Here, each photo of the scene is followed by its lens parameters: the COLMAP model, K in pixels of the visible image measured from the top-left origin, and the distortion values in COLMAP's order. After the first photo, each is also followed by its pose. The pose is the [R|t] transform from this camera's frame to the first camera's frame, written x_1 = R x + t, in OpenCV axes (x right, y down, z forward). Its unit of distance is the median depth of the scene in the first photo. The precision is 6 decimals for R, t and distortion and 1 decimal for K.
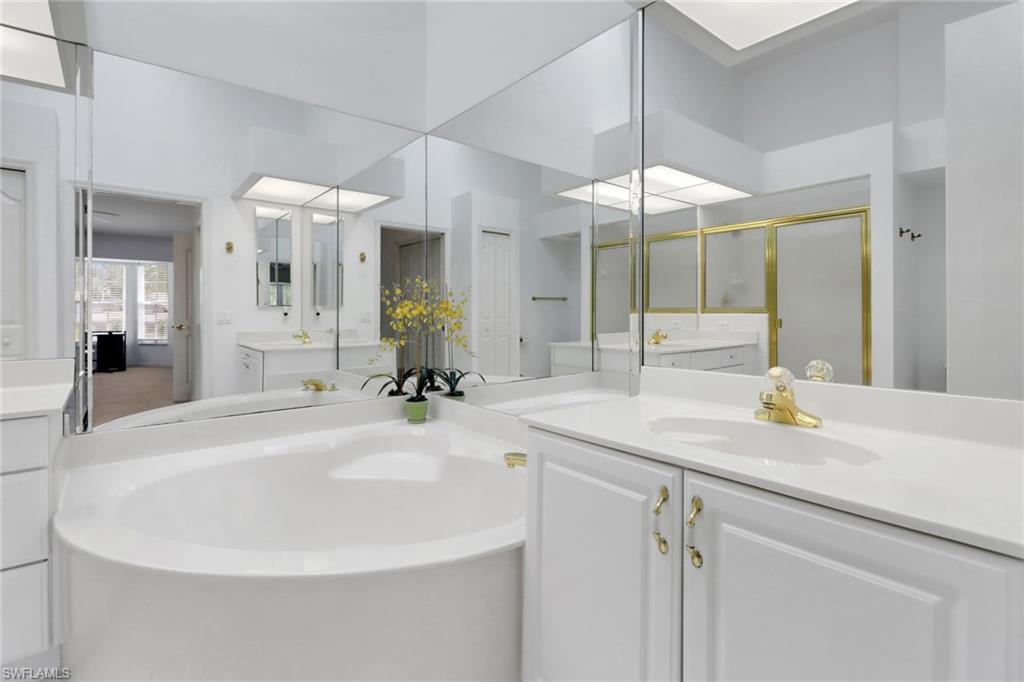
lens RADIAL K [[488.8, 0, 510.3], [0, 488.8, 321.3], [0, 0, 1]] dist [0.002601, 0.000161]
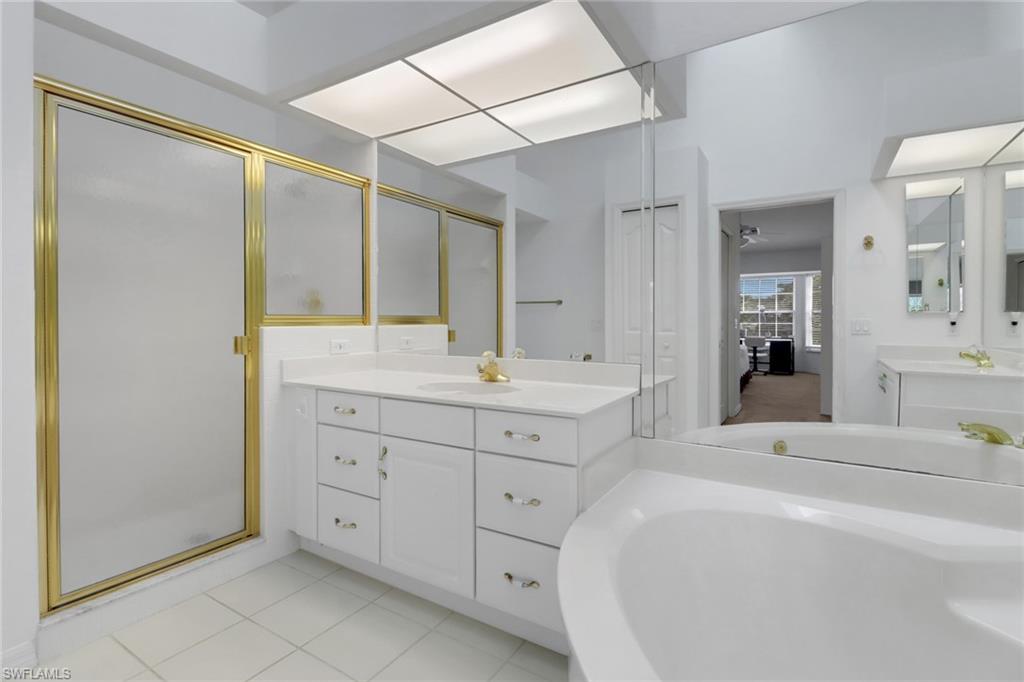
lens RADIAL K [[472.7, 0, 513.1], [0, 472.7, 325.0], [0, 0, 1]] dist [0.005478, -0.005807]
pose [[0.318928, 0.007422, -0.947750, -0.006984], [-0.015628, 0.999875, 0.002571, -0.004284], [0.947650, 0.013992, 0.319004, 0.177311]]
